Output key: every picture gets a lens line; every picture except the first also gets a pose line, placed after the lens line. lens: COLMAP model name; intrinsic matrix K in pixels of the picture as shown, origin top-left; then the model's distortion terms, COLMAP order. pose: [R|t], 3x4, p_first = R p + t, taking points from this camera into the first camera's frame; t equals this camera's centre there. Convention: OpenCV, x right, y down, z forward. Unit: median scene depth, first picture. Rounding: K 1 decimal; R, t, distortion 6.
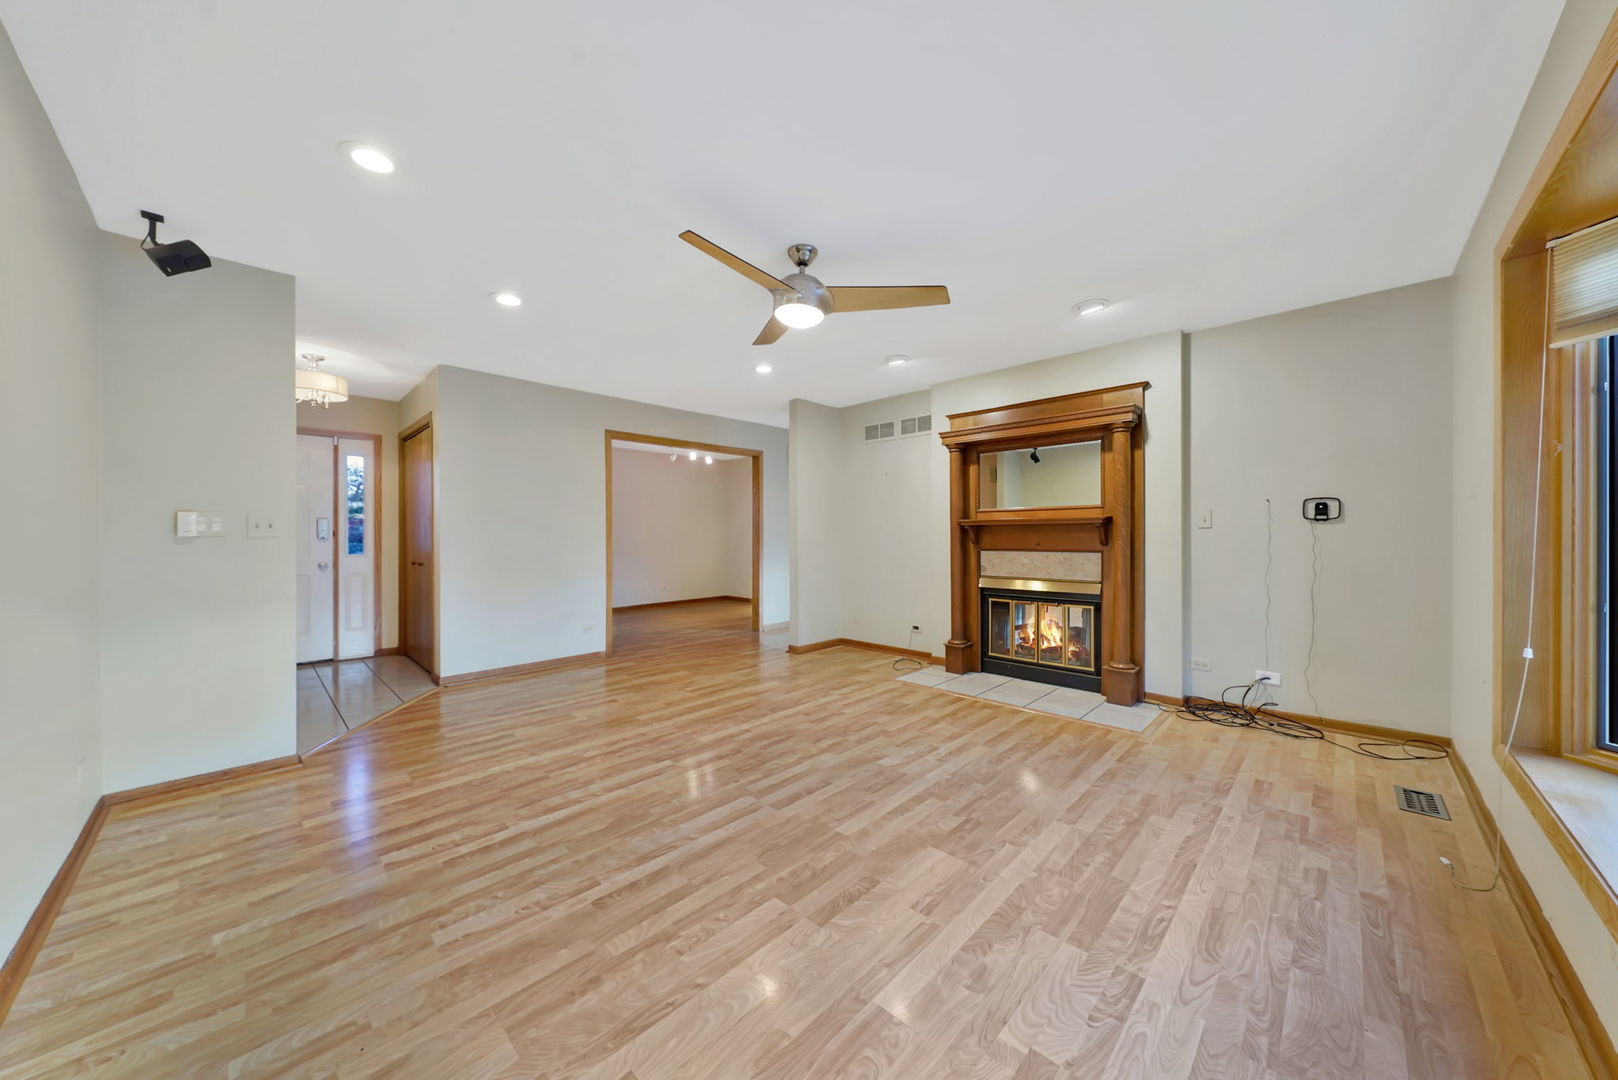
lens RADIAL K [[556.5, 0, 806.3], [0, 556.5, 535.4], [0, 0, 1]] dist [-0.001431, -0.000058]
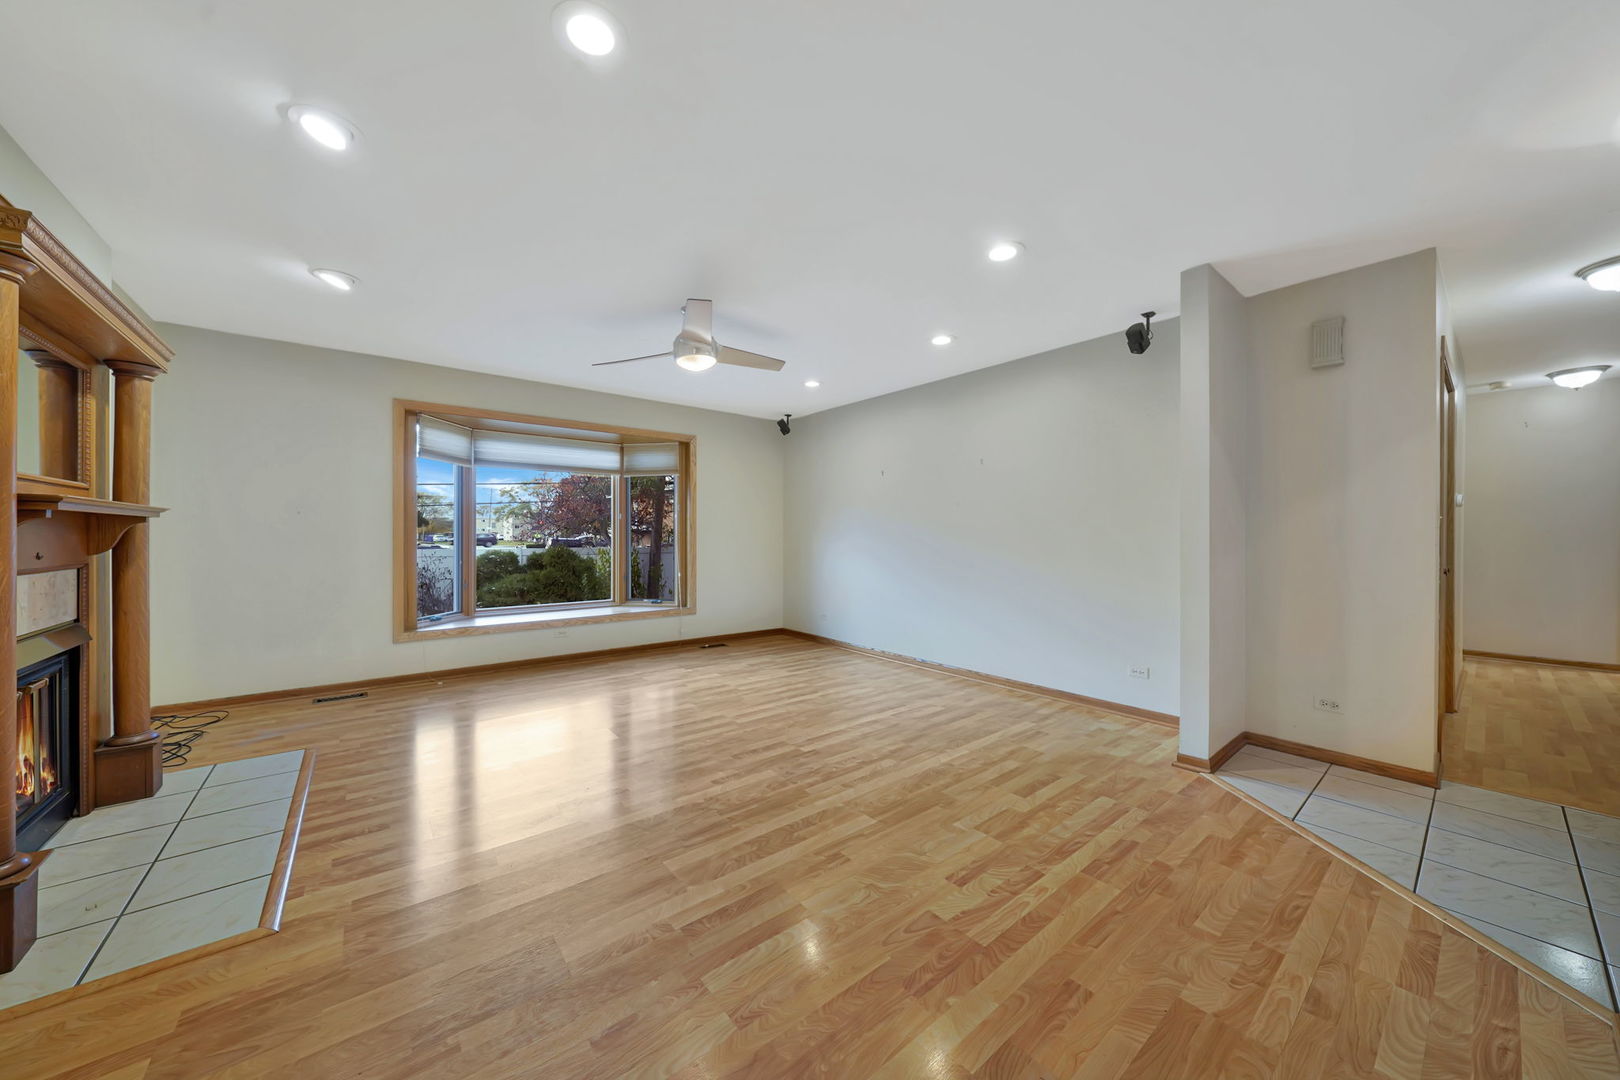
lens RADIAL K [[557.2, 0, 809.2], [0, 557.2, 536.8], [0, 0, 1]] dist [-0.001431, -0.000058]
pose [[-0.993414, 0.003215, 0.114534, -0.353758], [0.004107, 0.999963, 0.007560, -0.000499], [-0.114506, 0.007980, -0.993391, 1.903218]]
